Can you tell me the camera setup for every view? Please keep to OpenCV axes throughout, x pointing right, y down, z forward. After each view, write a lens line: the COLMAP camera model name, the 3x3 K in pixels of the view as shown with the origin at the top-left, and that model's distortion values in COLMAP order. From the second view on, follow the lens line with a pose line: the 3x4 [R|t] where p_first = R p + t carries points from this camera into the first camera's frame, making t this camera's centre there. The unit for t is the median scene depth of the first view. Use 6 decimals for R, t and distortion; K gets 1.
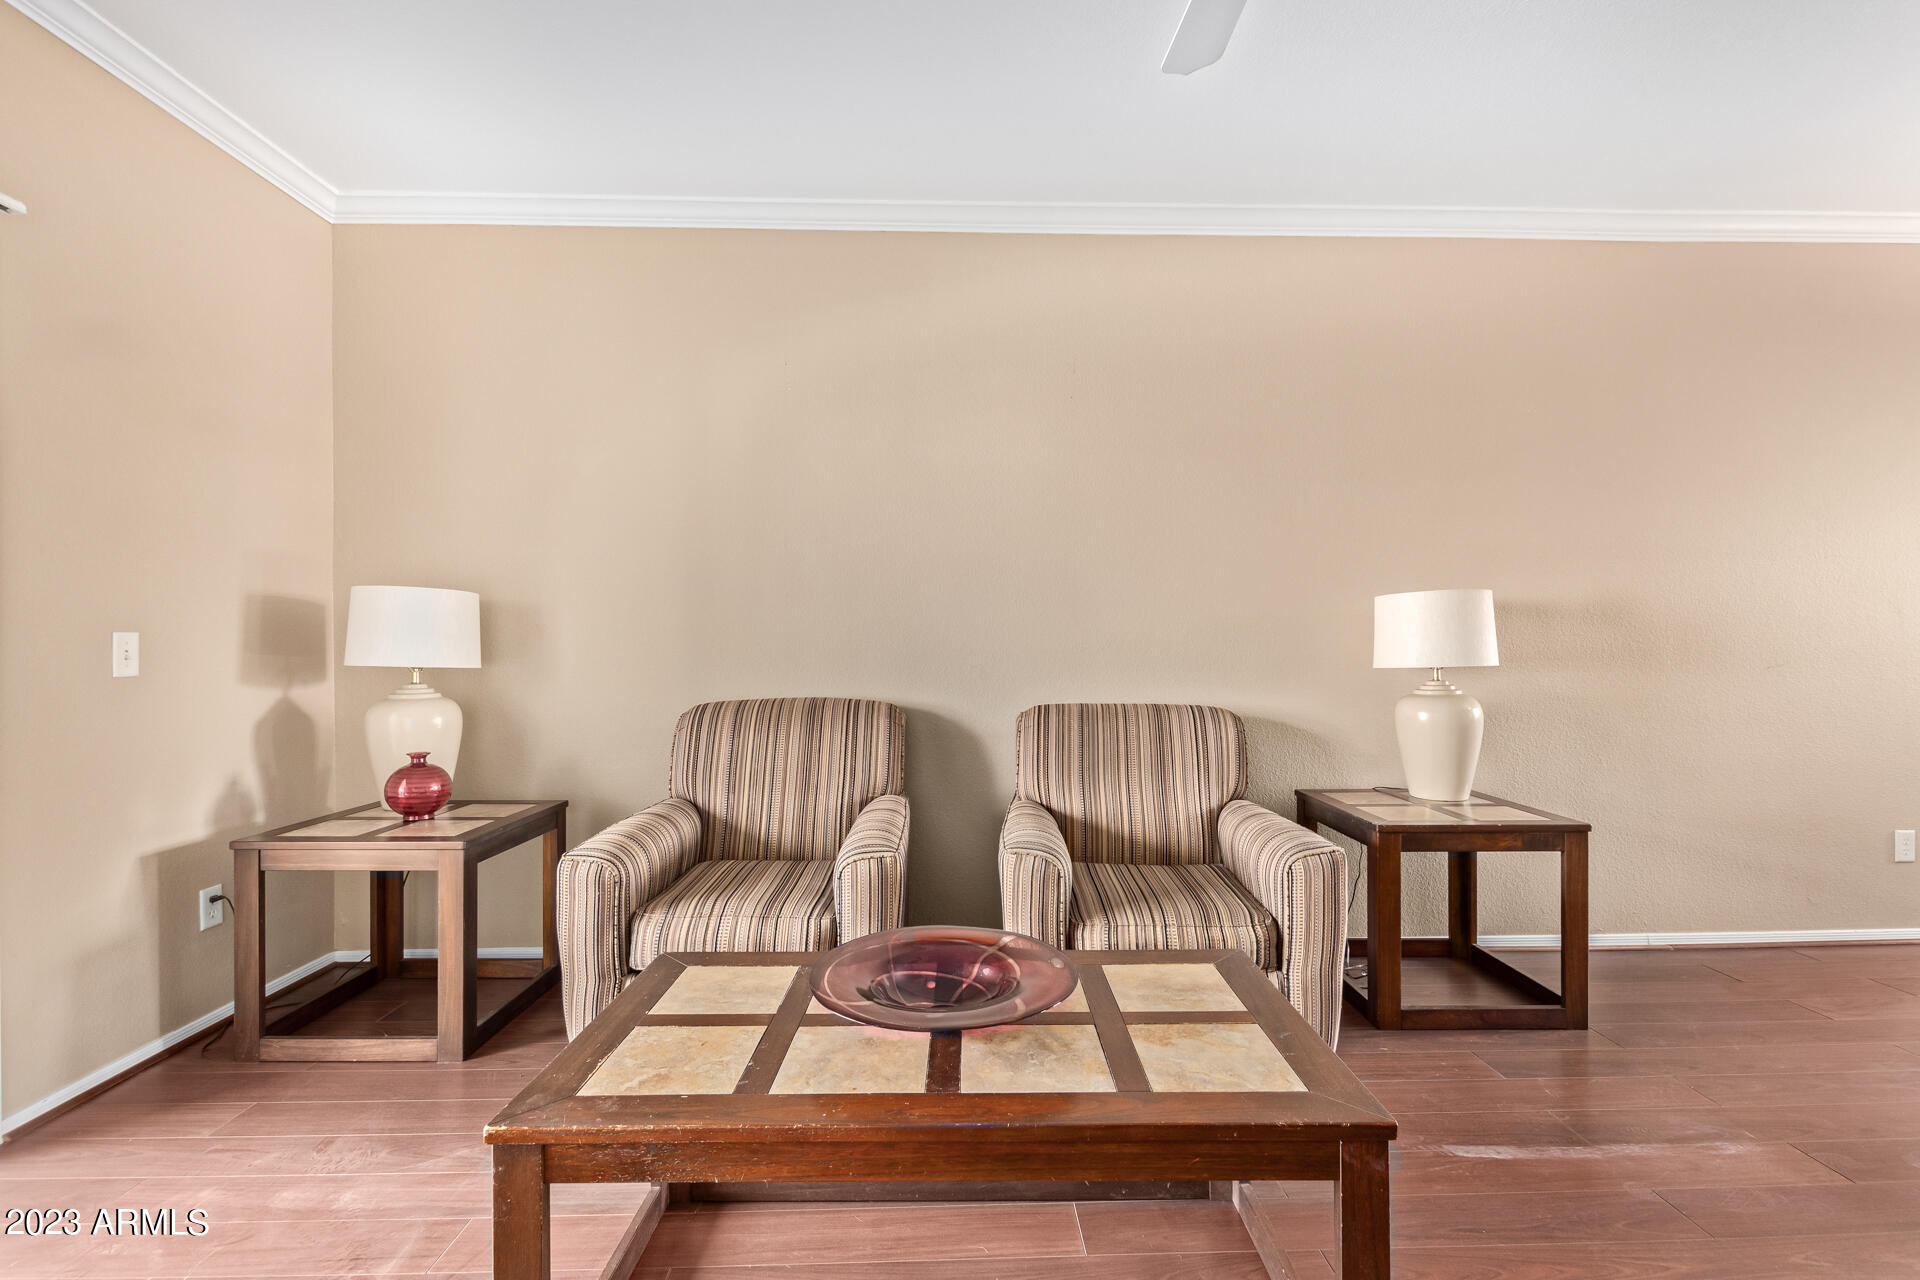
lens RADIAL K [[868.2, 0, 966.1], [0, 868.2, 662.5], [0, 0, 1]] dist [-0.014661, 0.000151]
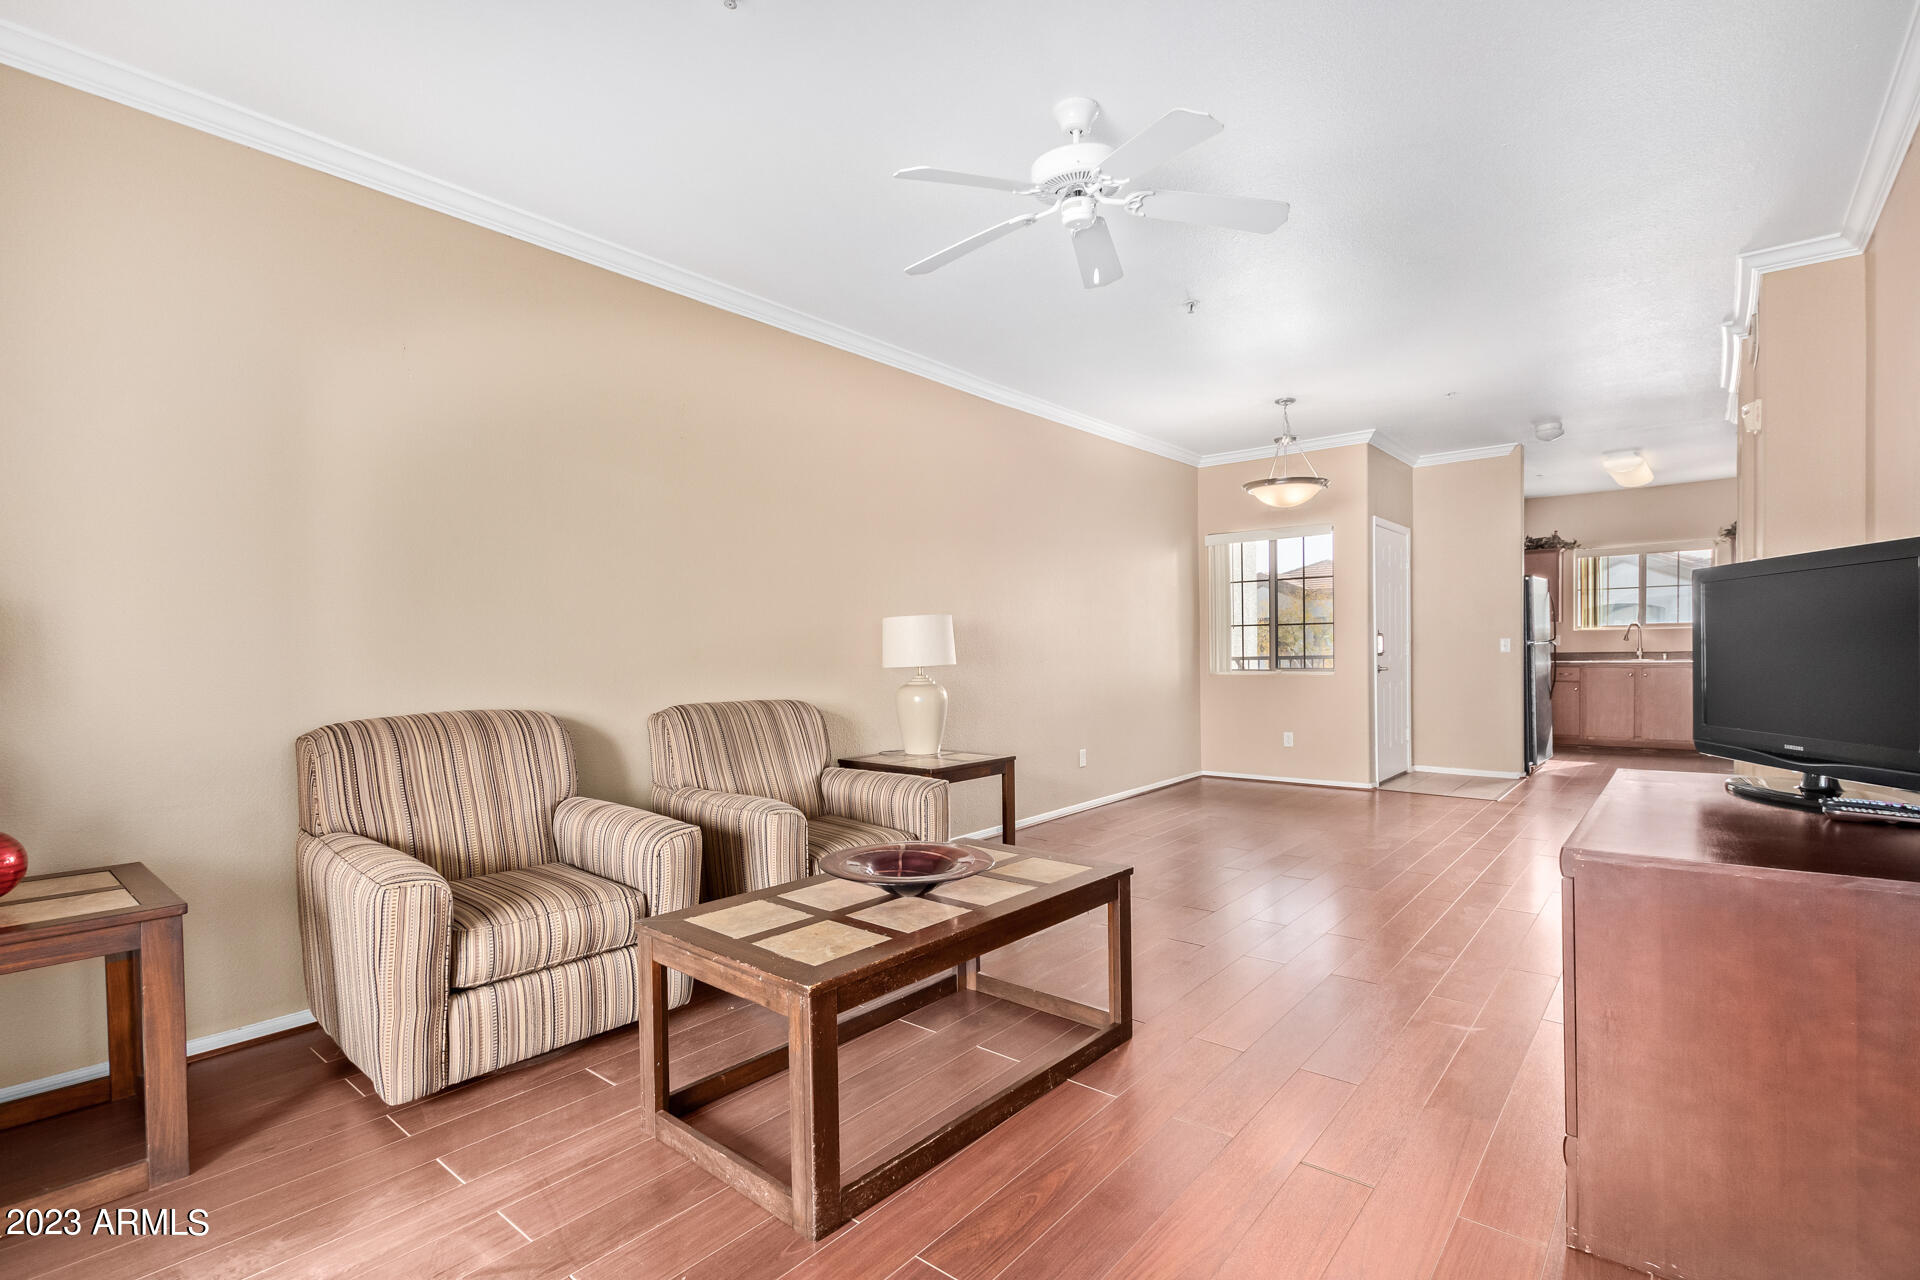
lens RADIAL K [[896.8, 0, 964.8], [0, 896.8, 682.3], [0, 0, 1]] dist [0.001882, 0.000279]
pose [[0.661234, -0.035356, 0.749346, -0.597483], [0.017768, 0.999347, 0.031473, -0.014624], [-0.749969, -0.007497, 0.661430, -0.092104]]
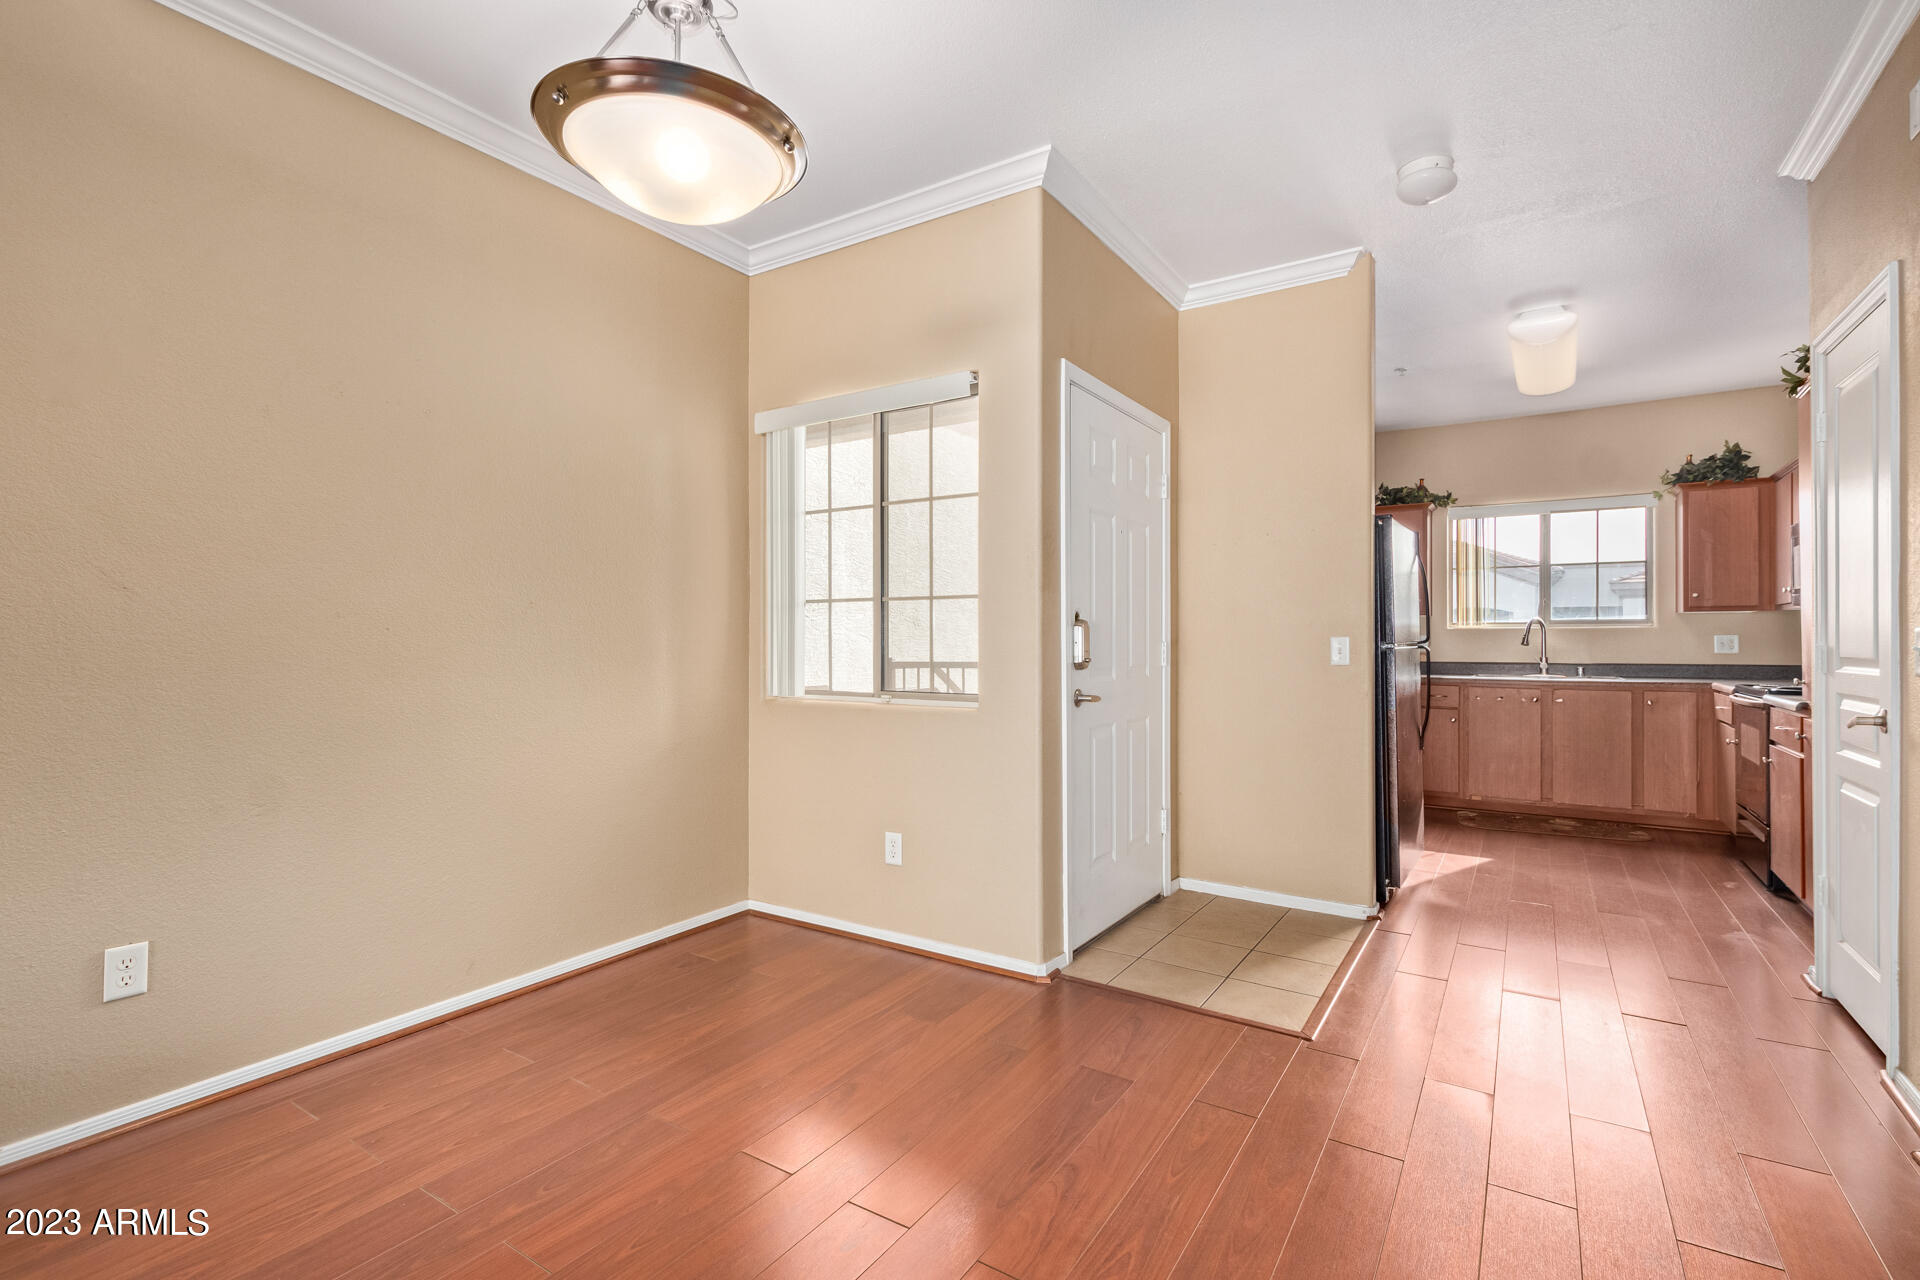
lens RADIAL K [[876.6, 0, 975.3], [0, 876.6, 640.7], [0, 0, 1]] dist [0.002670, 0.000315]
pose [[0.563960, 0.006070, 0.825780, 0.947307], [-0.000335, 0.999975, -0.007122, -0.017360], [-0.825802, 0.003740, 0.563948, 0.157680]]
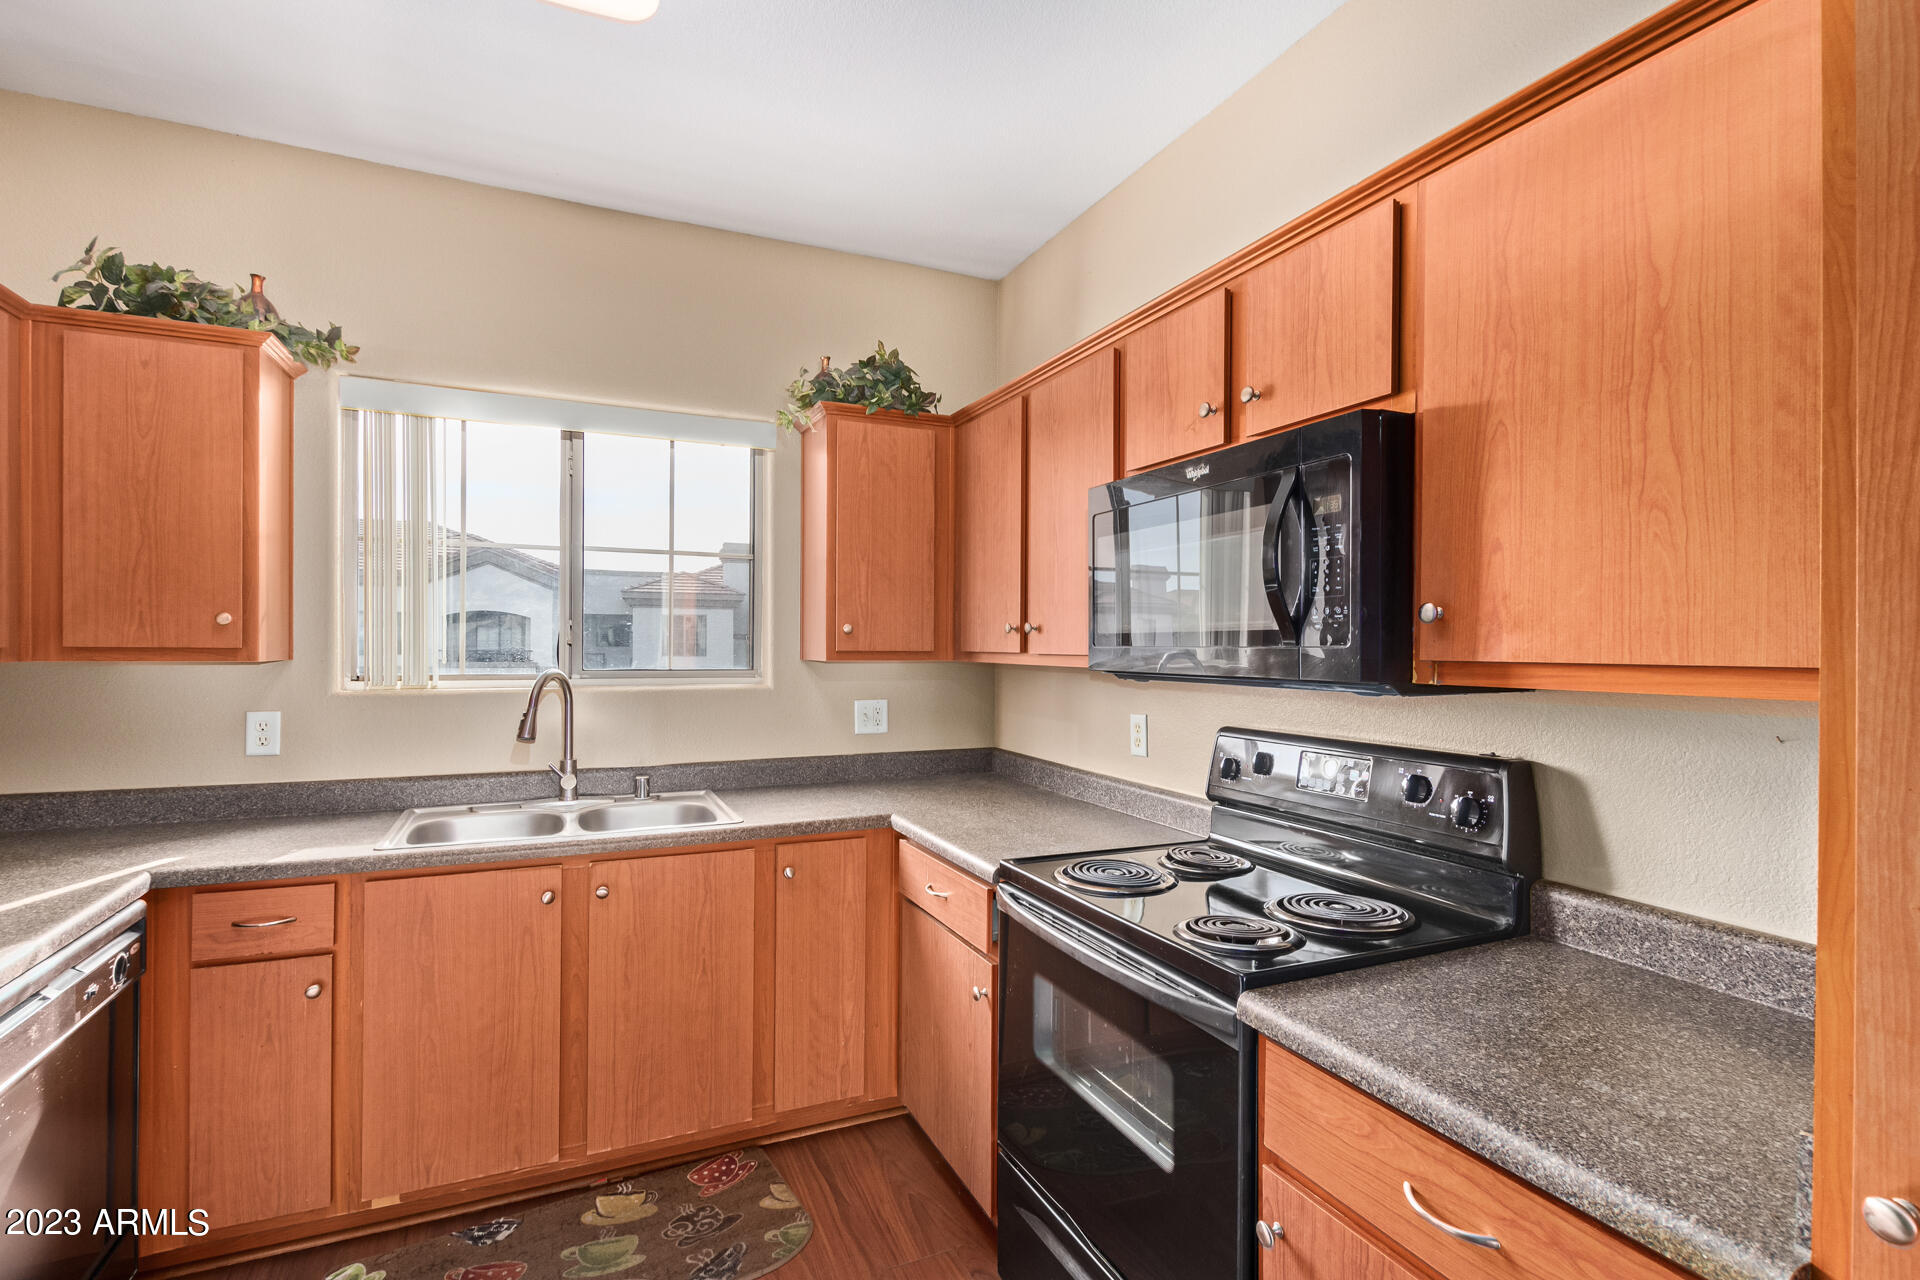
lens RADIAL K [[880.8, 0, 960.0], [0, 880.8, 640.0], [0, 0, 1]] dist [0.000832, 0.001096]
pose [[-0.393387, 0.005338, 0.919357, 2.388082], [0.000264, 0.999984, -0.005693, -0.106669], [-0.919373, -0.001997, -0.393382, 0.202491]]
